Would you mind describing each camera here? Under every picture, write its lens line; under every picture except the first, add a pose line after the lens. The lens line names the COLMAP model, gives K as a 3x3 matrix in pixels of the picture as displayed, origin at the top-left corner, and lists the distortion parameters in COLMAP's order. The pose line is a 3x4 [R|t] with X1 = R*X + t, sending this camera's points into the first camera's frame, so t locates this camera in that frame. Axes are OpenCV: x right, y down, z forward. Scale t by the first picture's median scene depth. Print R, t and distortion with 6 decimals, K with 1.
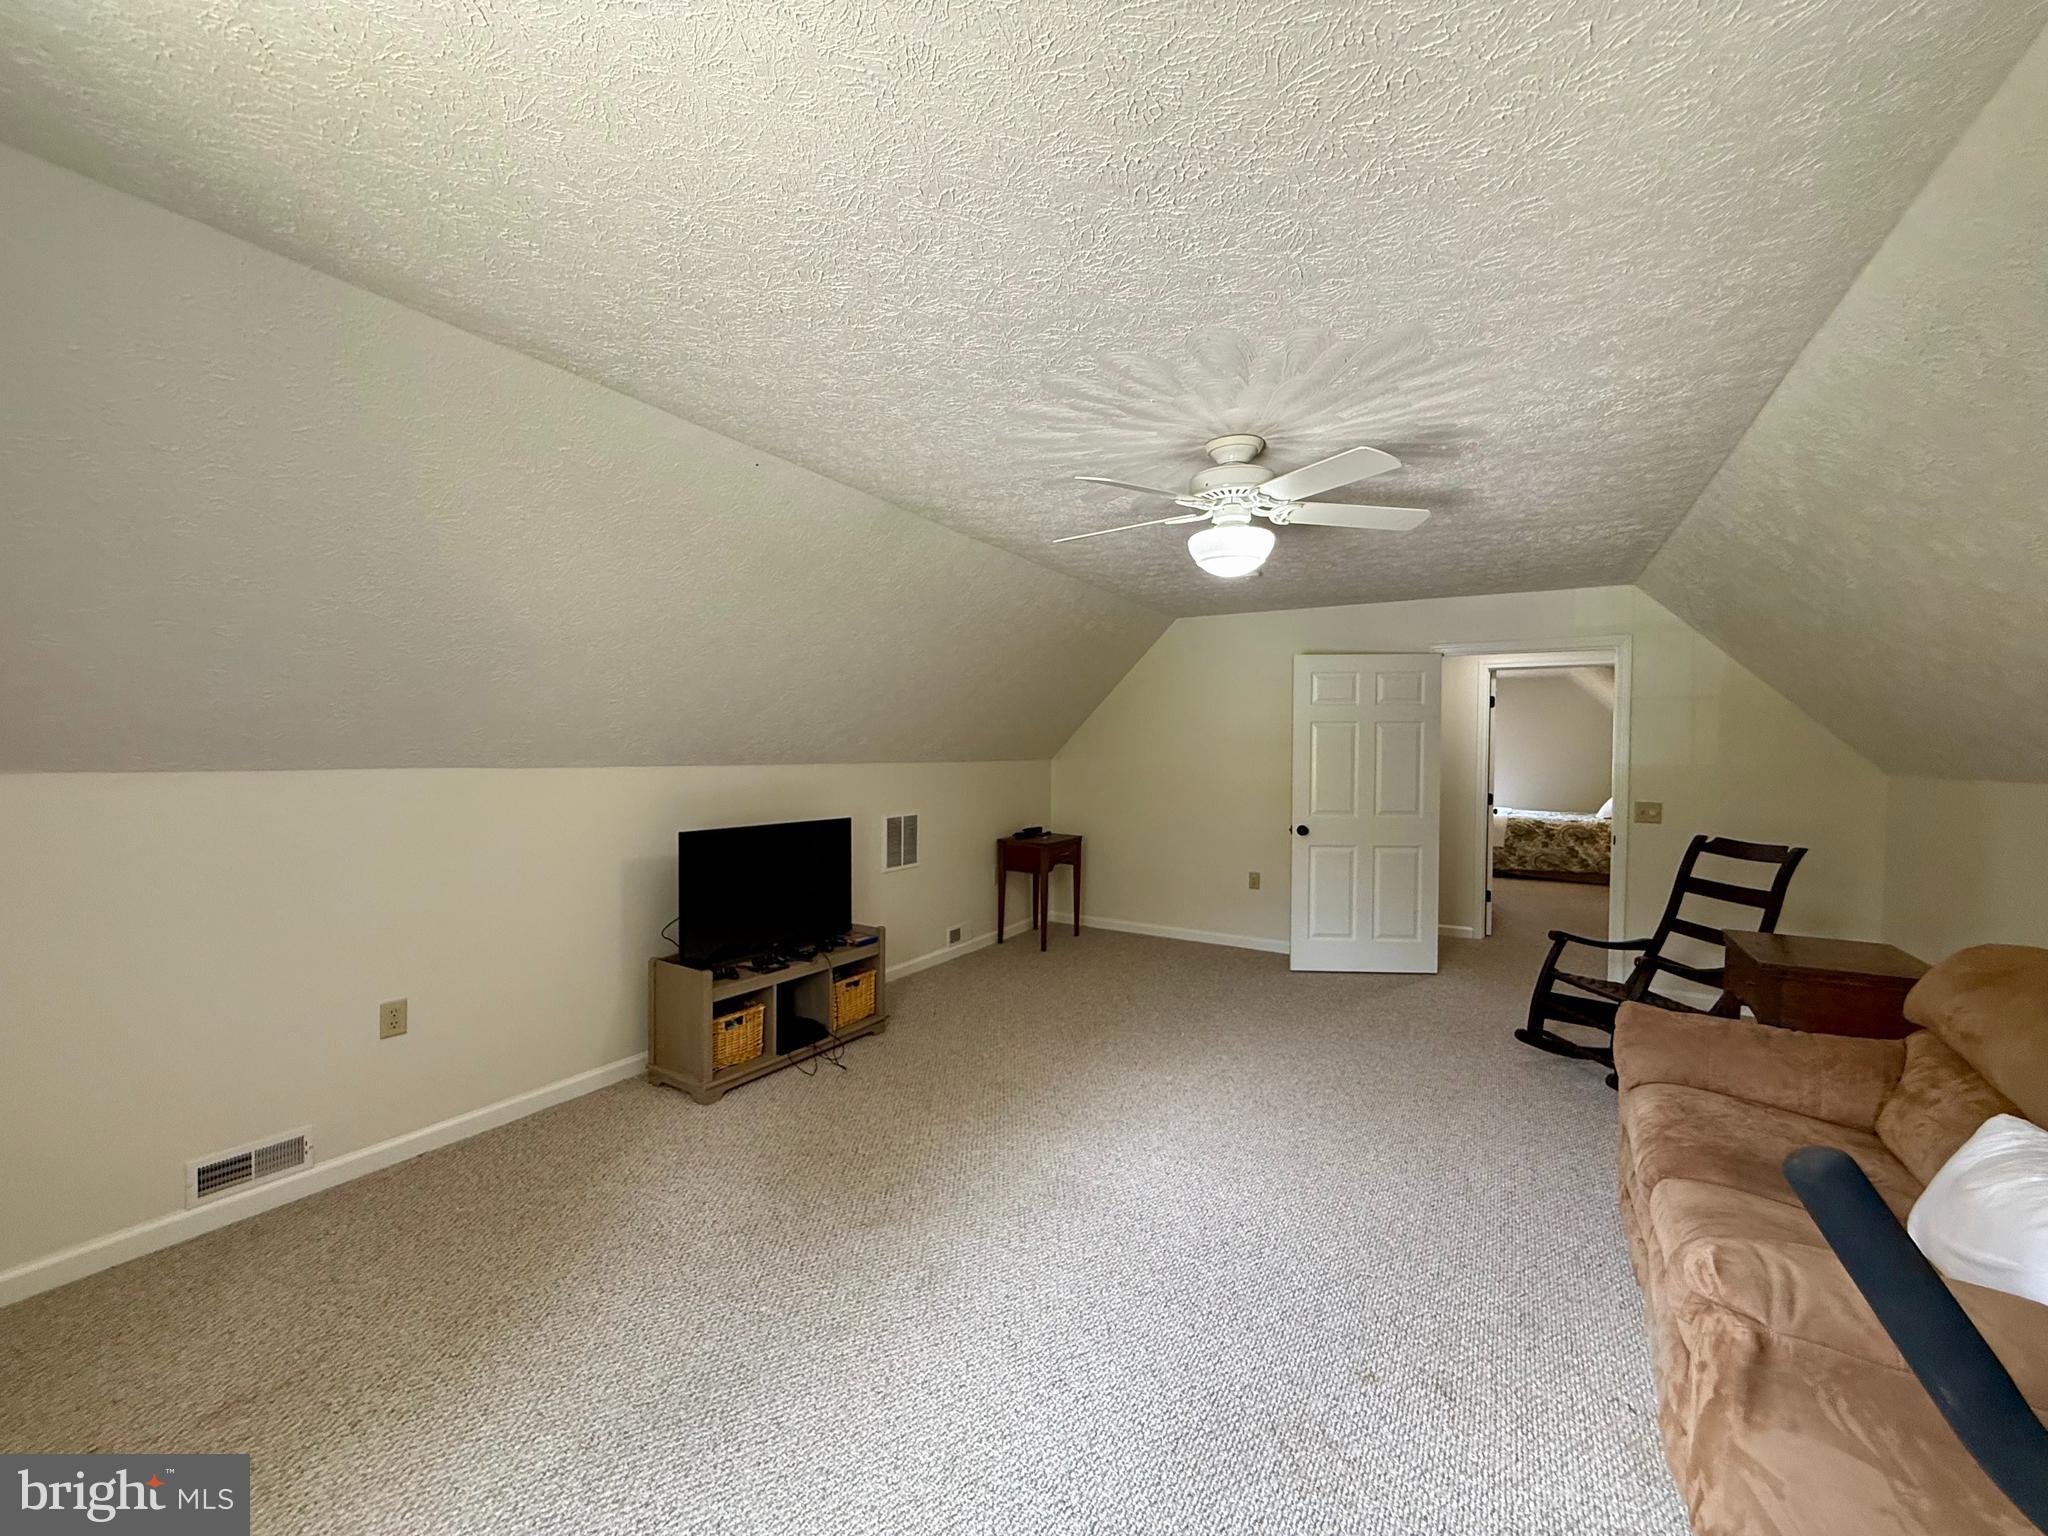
lens RADIAL K [[814.4, 0, 1019.1], [0, 814.4, 769.6], [0, 0, 1]] dist [0.000441, 0.000357]
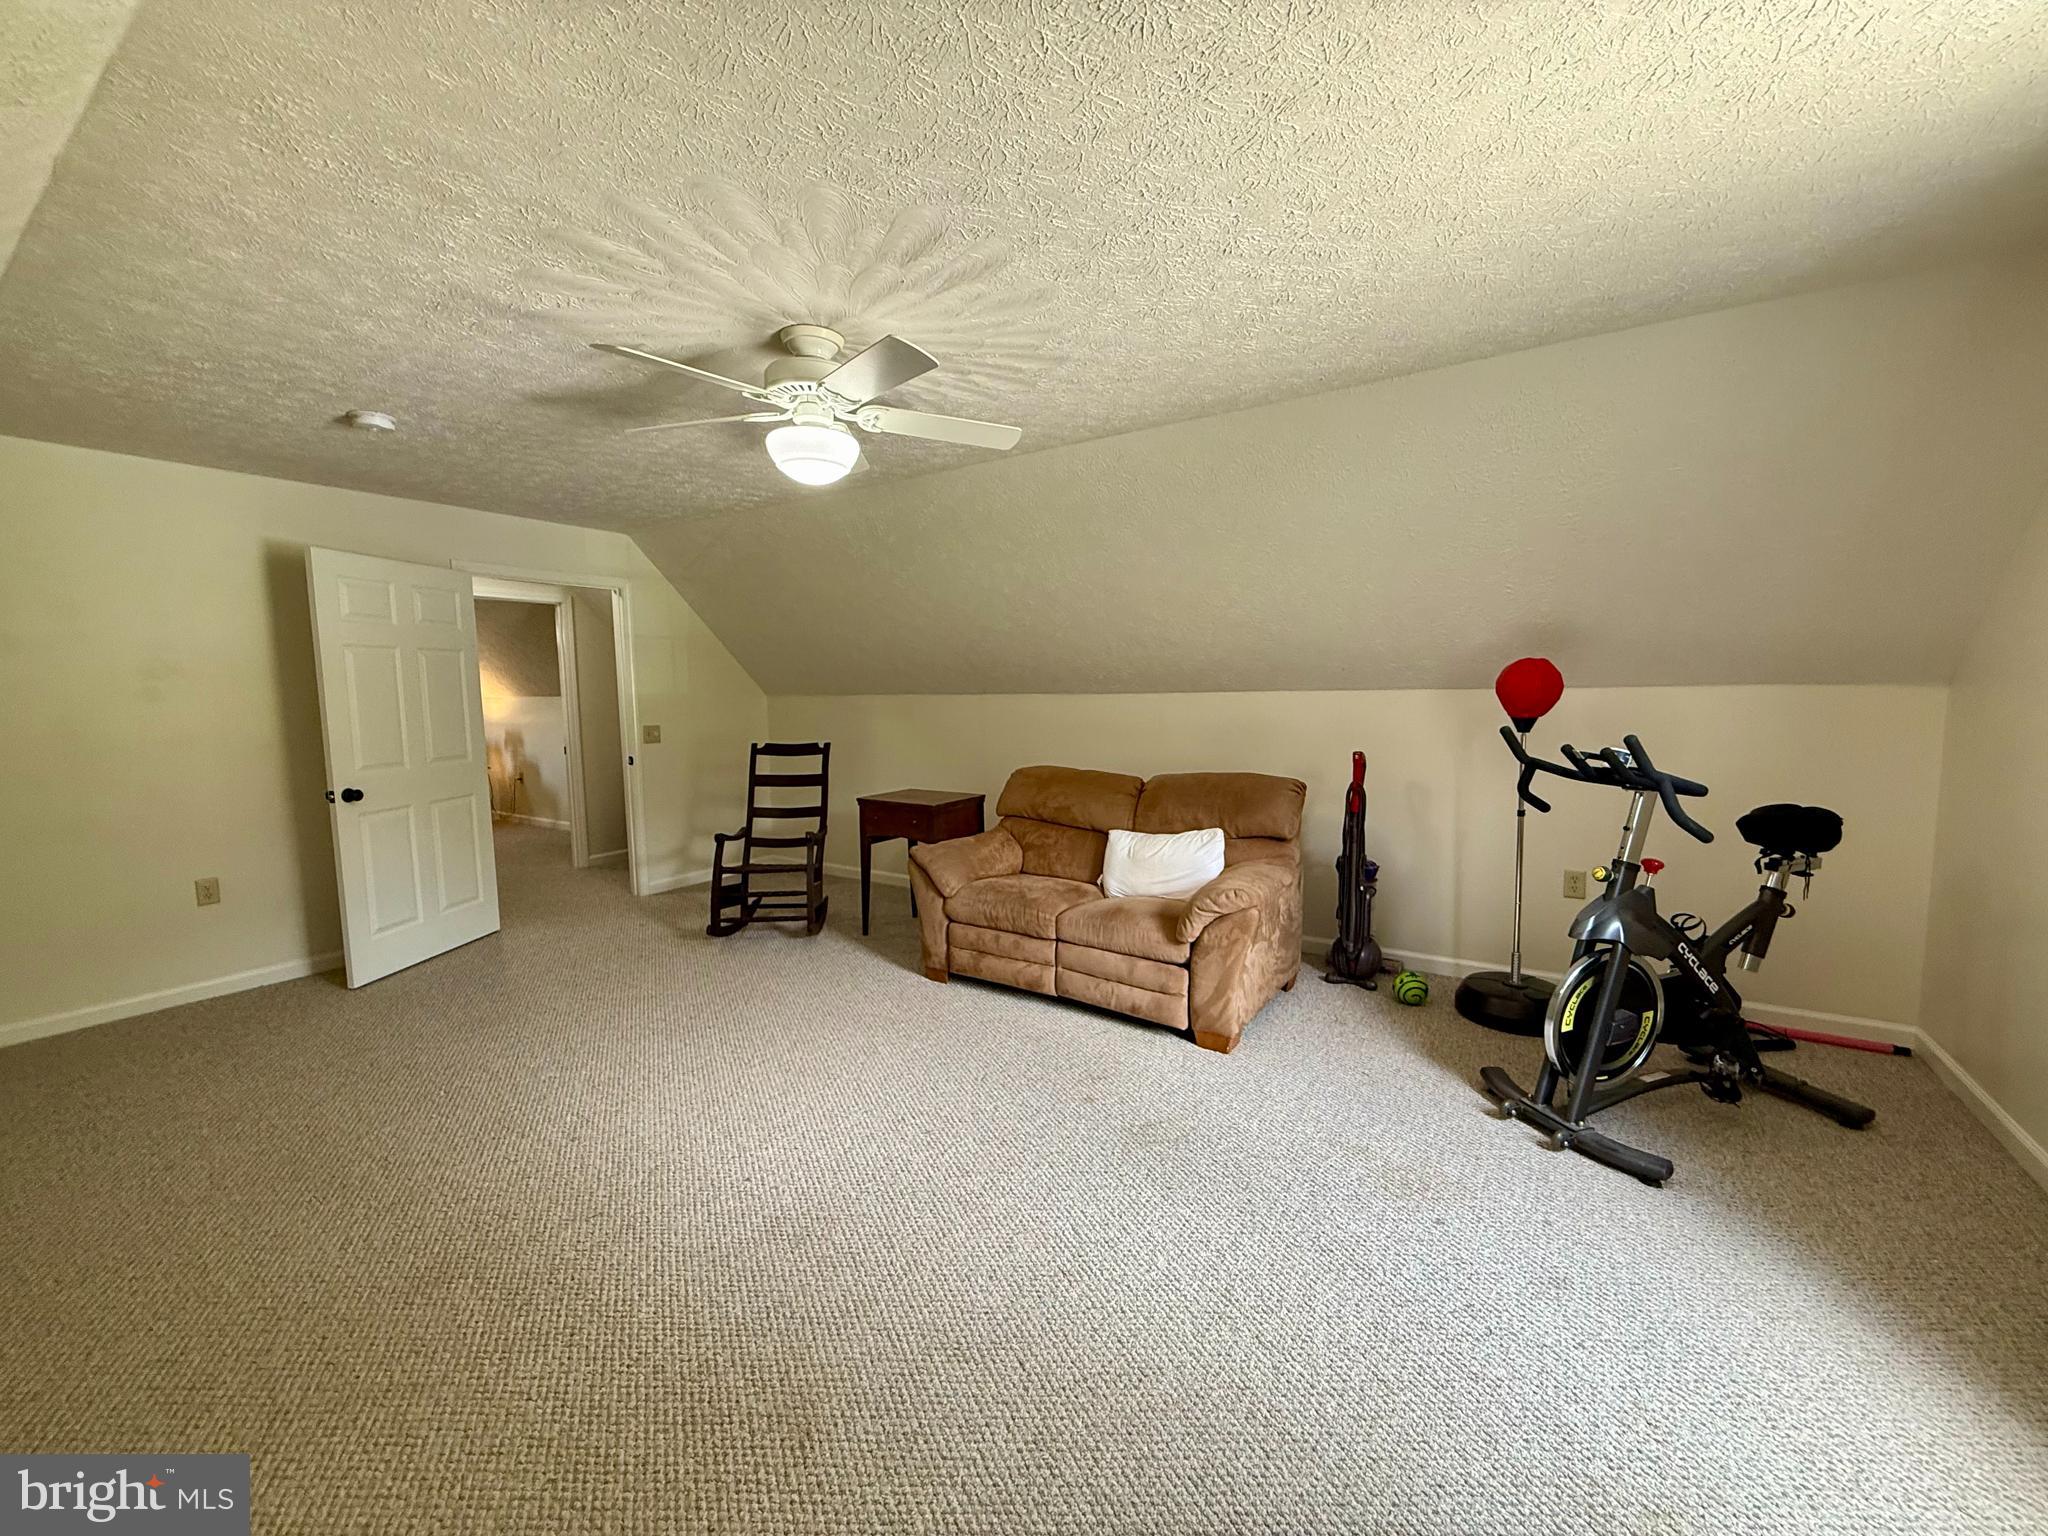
lens RADIAL K [[814.4, 0, 1019.1], [0, 814.4, 769.6], [0, 0, 1]] dist [0.000441, 0.000357]
pose [[0.047035, -0.111658, 0.992633, -0.471374], [0.040538, 0.993128, 0.109792, -0.005476], [-0.998070, 0.035076, 0.051238, 0.502649]]
